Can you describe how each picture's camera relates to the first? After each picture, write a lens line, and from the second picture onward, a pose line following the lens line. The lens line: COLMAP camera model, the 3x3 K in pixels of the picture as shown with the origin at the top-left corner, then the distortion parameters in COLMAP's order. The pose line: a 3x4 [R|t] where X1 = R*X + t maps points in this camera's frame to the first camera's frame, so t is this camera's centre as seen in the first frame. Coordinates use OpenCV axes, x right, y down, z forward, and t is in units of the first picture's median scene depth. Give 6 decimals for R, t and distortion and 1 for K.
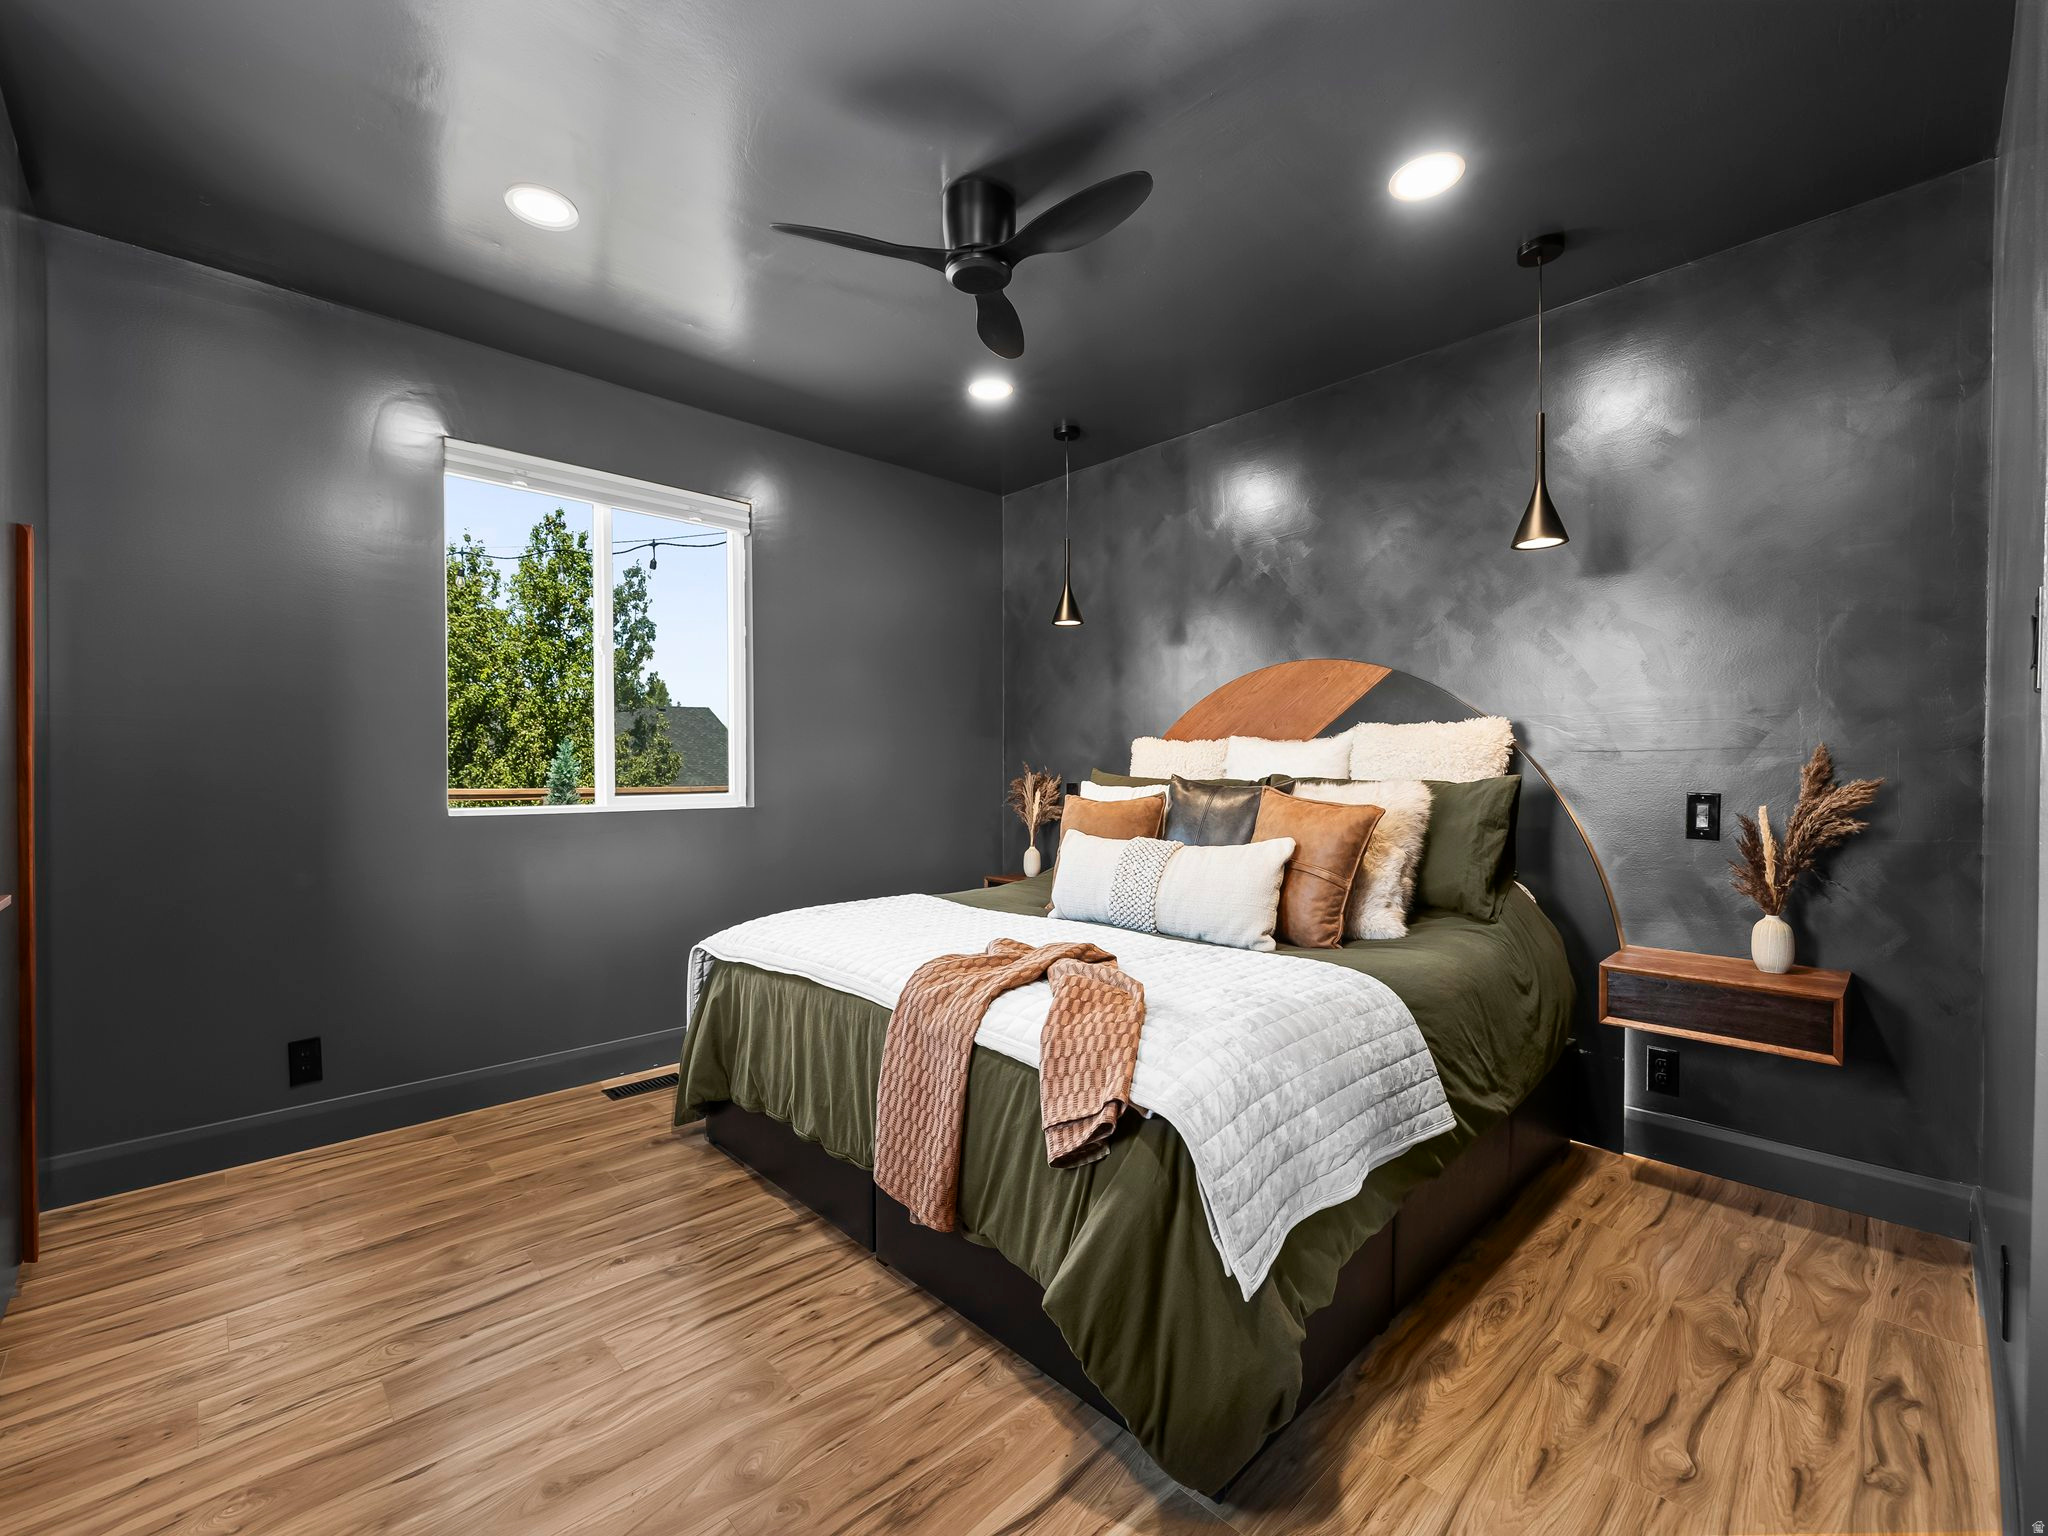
lens RADIAL K [[875.6, 0, 1024.0], [0, 875.6, 768.0], [0, 0, 1]] dist [-0.000562, -0.000077]
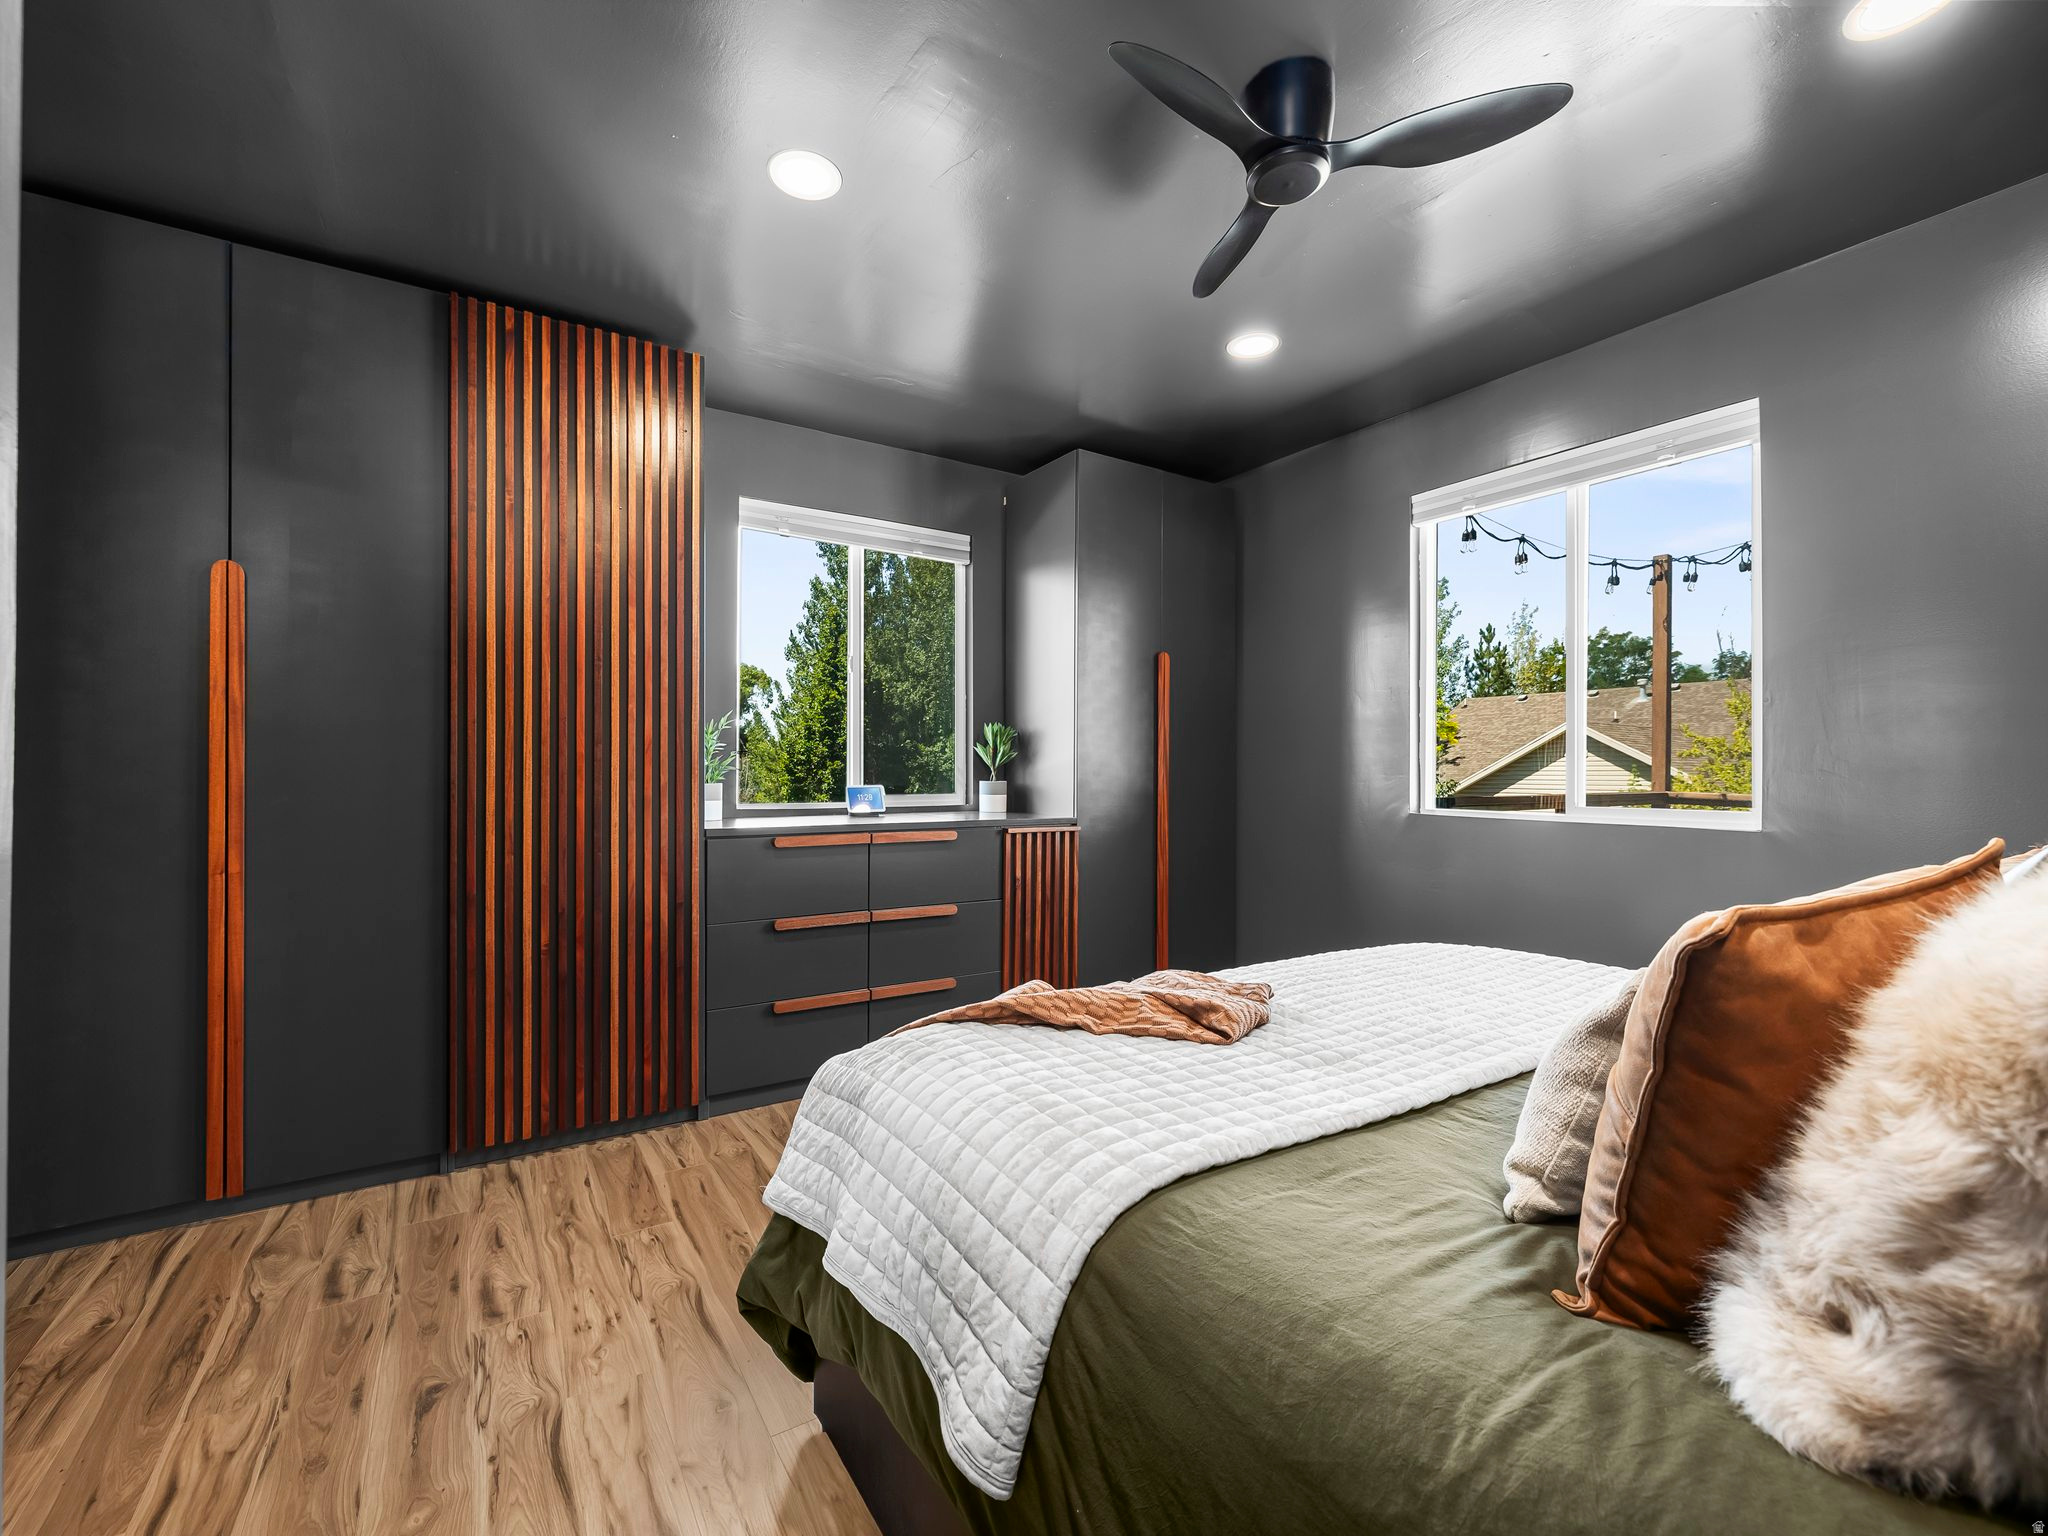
lens RADIAL K [[875.6, 0, 1024.0], [0, 875.6, 768.0], [0, 0, 1]] dist [-0.000562, -0.000077]
pose [[-0.186639, -0.002480, -0.982426, 1.175896], [-0.000757, 0.999997, -0.002381, -0.006412], [0.982428, 0.000300, -0.186640, 1.343298]]
